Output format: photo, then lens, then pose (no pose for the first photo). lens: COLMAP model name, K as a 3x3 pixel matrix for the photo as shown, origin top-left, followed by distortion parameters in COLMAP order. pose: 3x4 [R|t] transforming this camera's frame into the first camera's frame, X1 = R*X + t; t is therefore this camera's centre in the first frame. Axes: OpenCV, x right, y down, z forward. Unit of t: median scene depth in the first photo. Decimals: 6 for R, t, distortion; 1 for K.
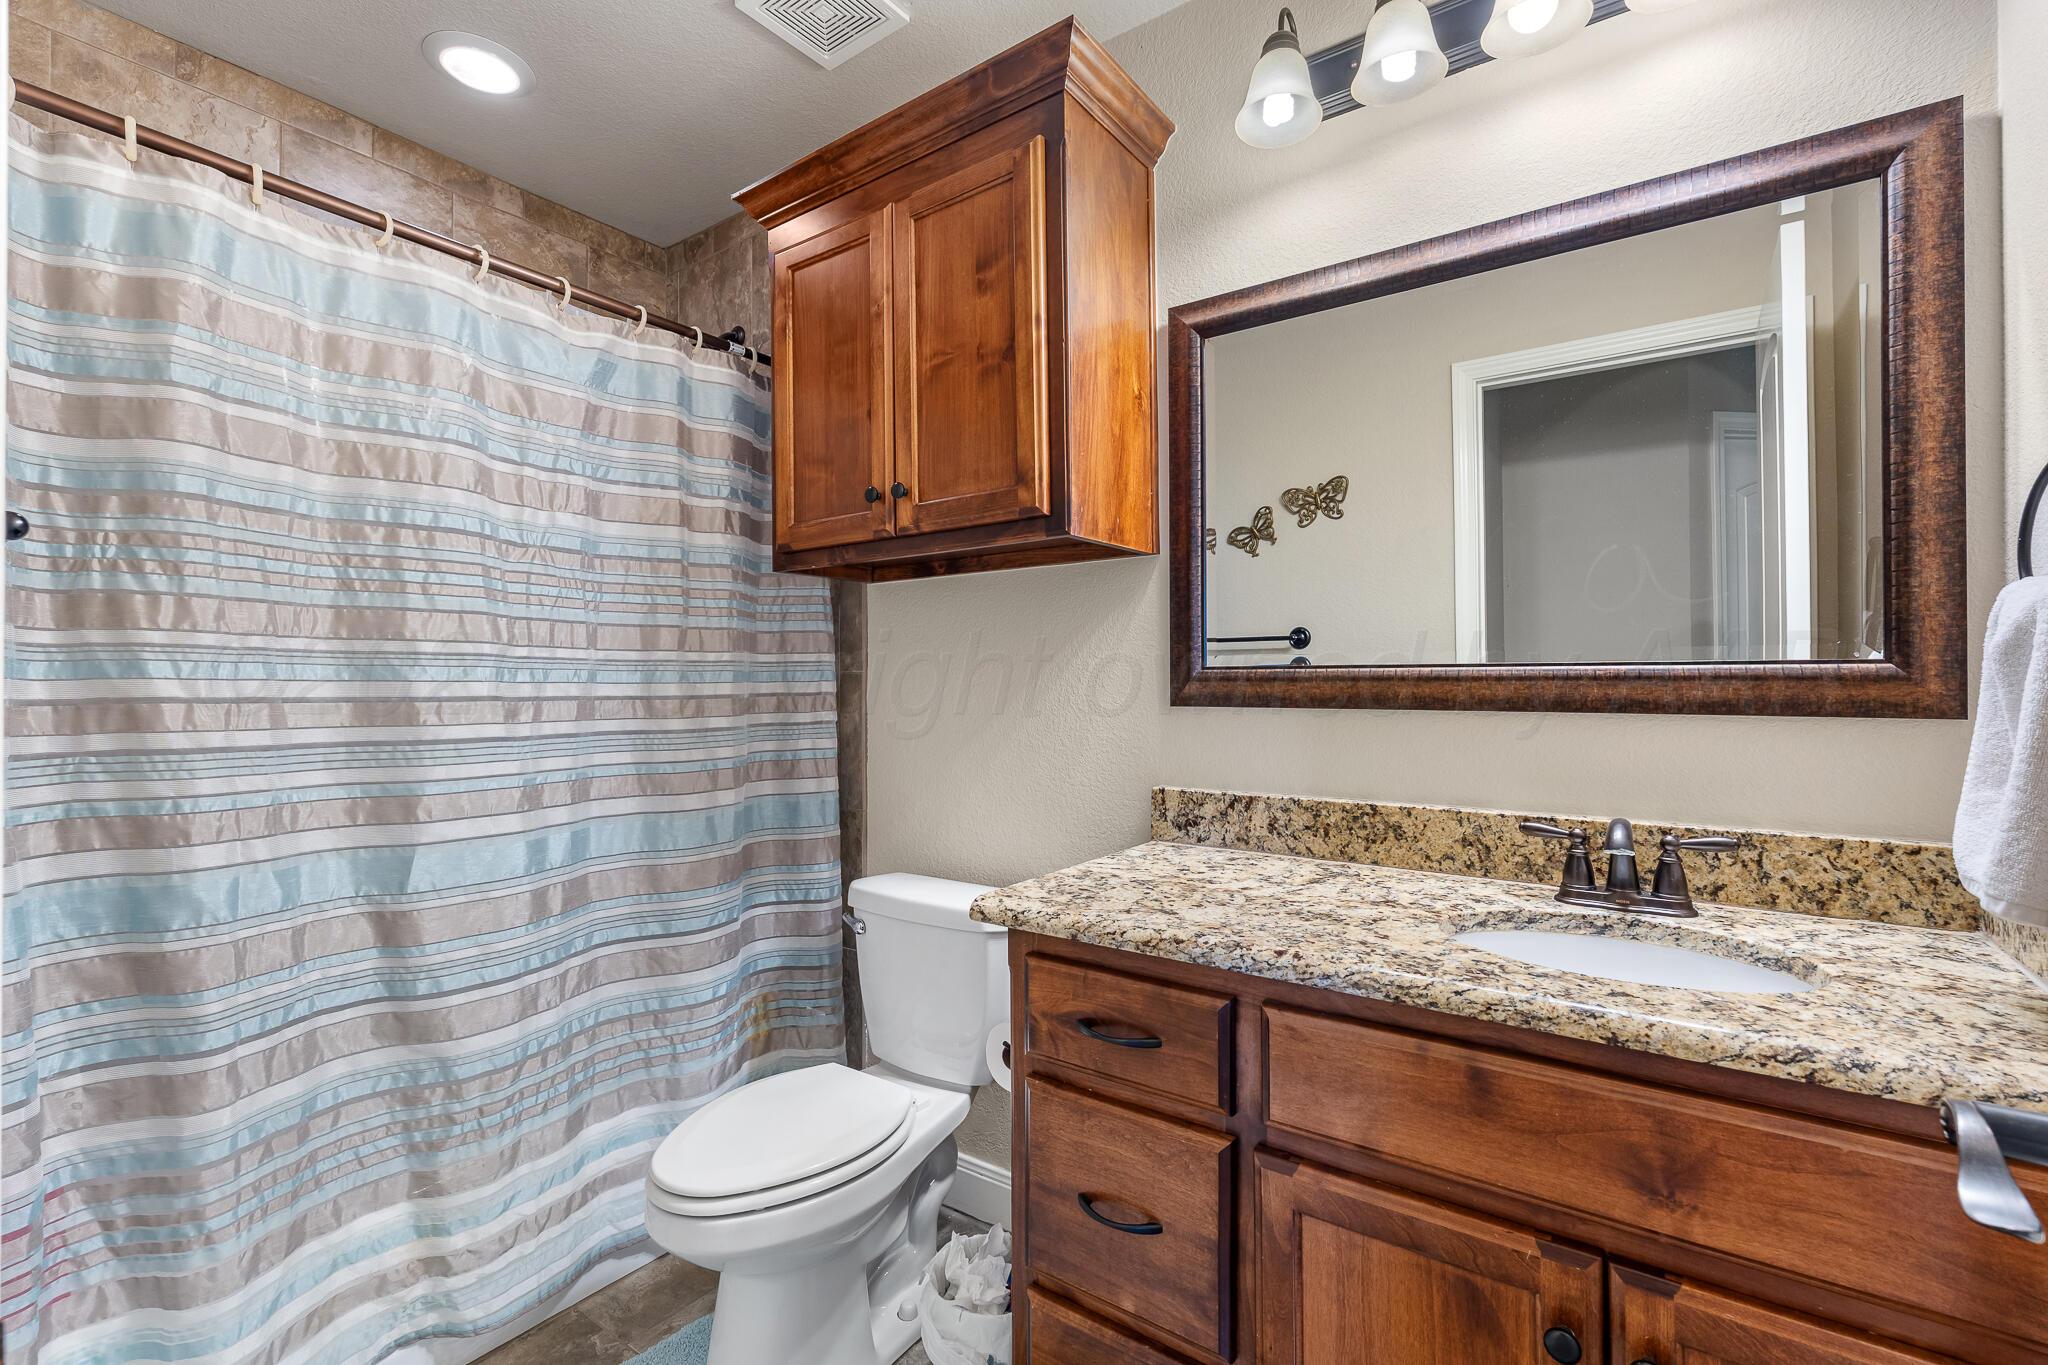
lens RADIAL K [[897.5, 0, 1024.3], [0, 897.5, 670.0], [0, 0, 1]] dist [-0.003715, 0.000093]
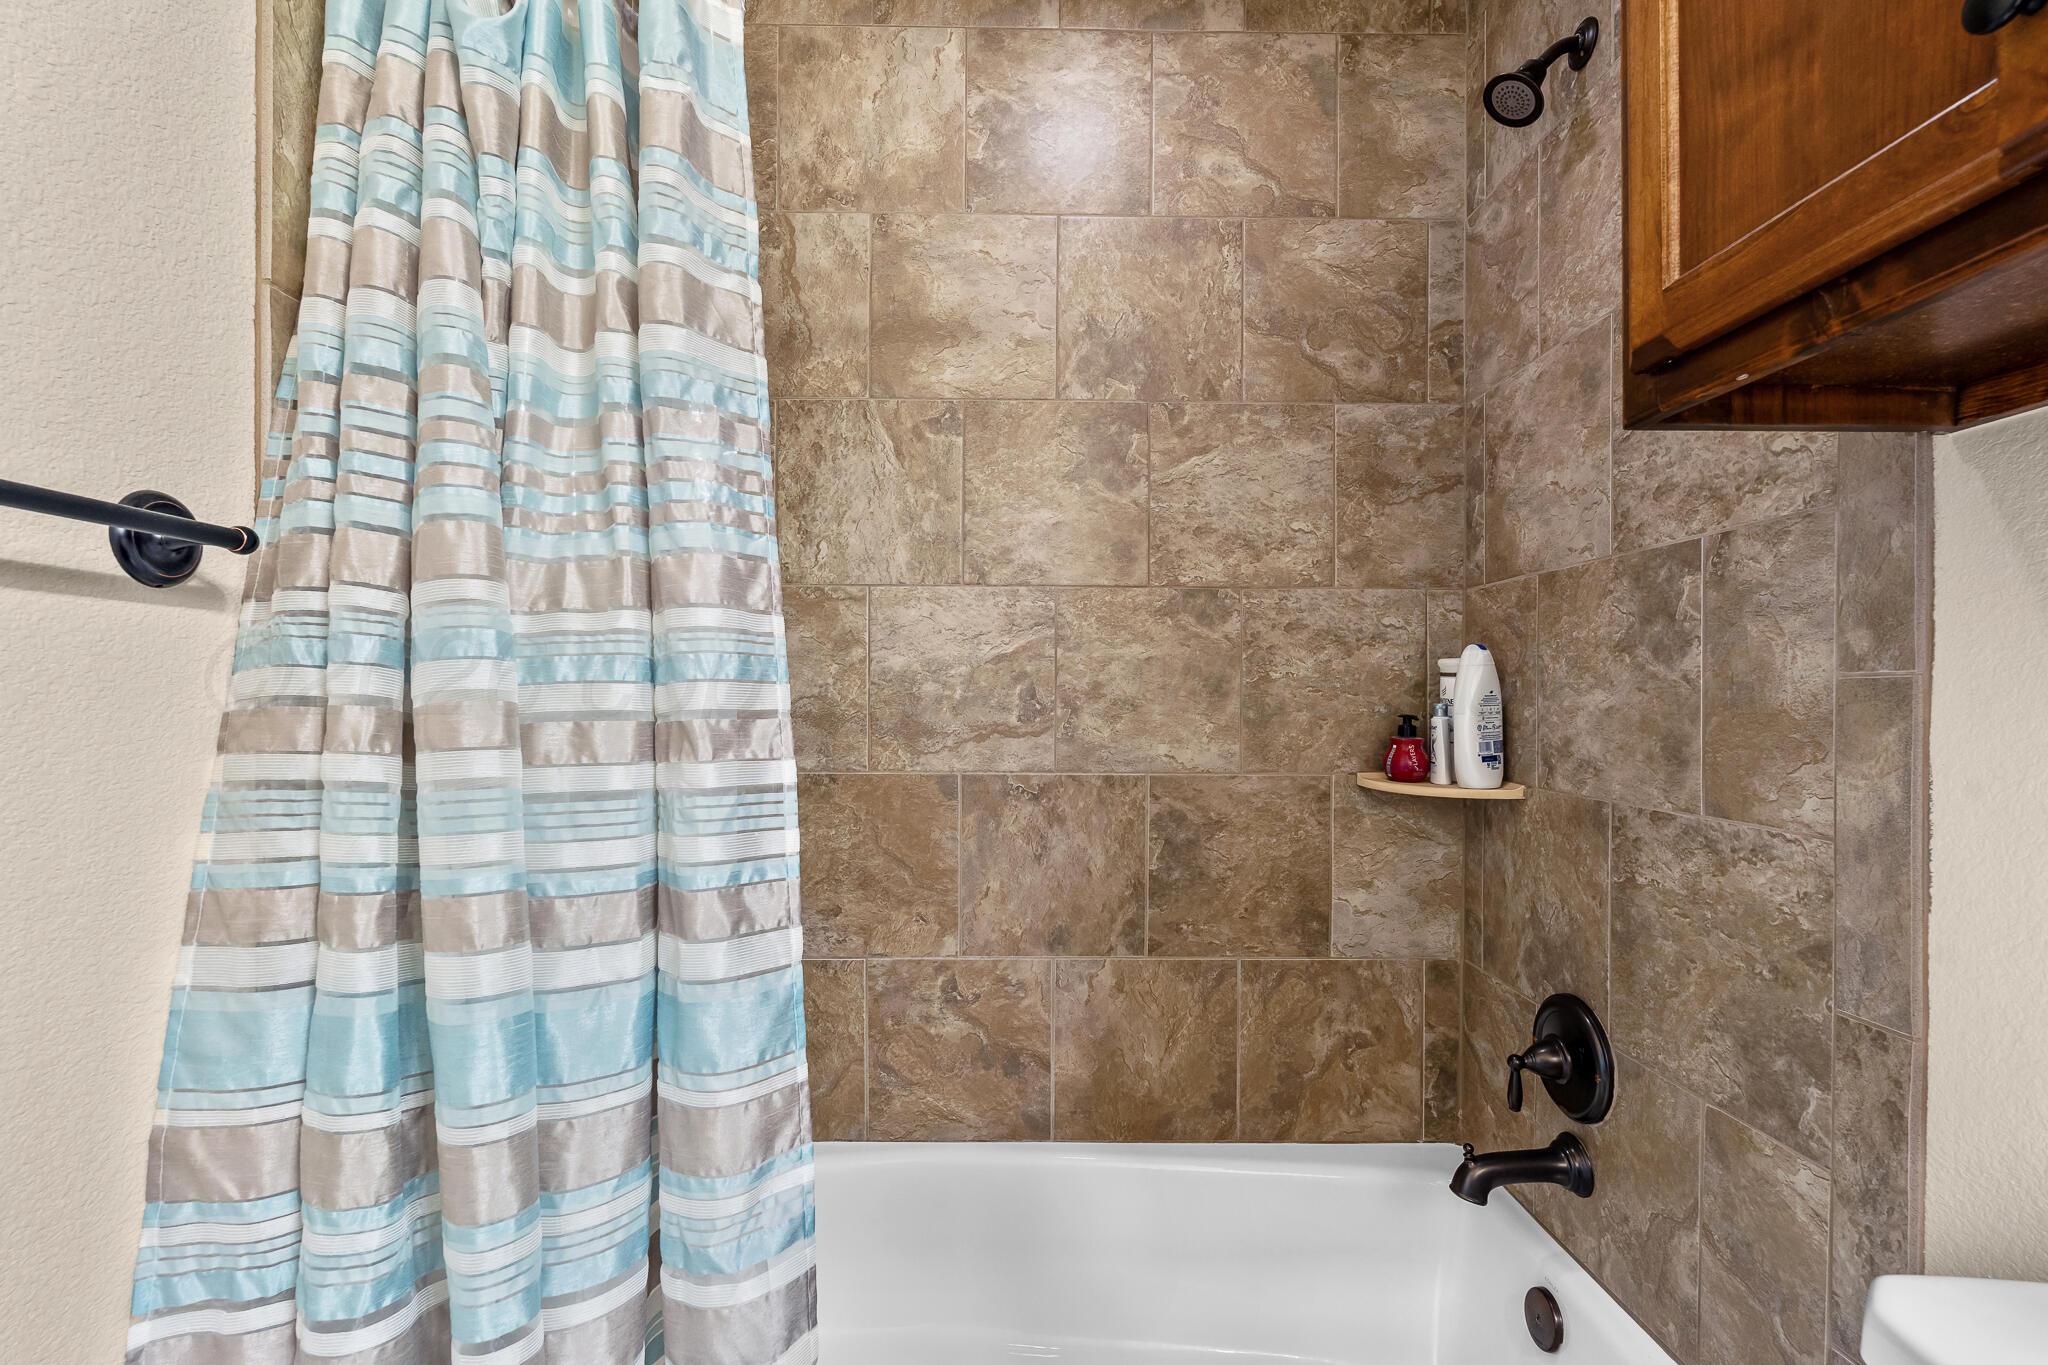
lens RADIAL K [[897.5, 0, 1024.3], [0, 897.5, 670.0], [0, 0, 1]] dist [-0.003715, 0.000093]
pose [[0.585464, -0.004629, -0.810685, -0.101852], [-0.001094, 0.999978, -0.006500, 0.001264], [0.810698, 0.004693, 0.585446, 0.493874]]
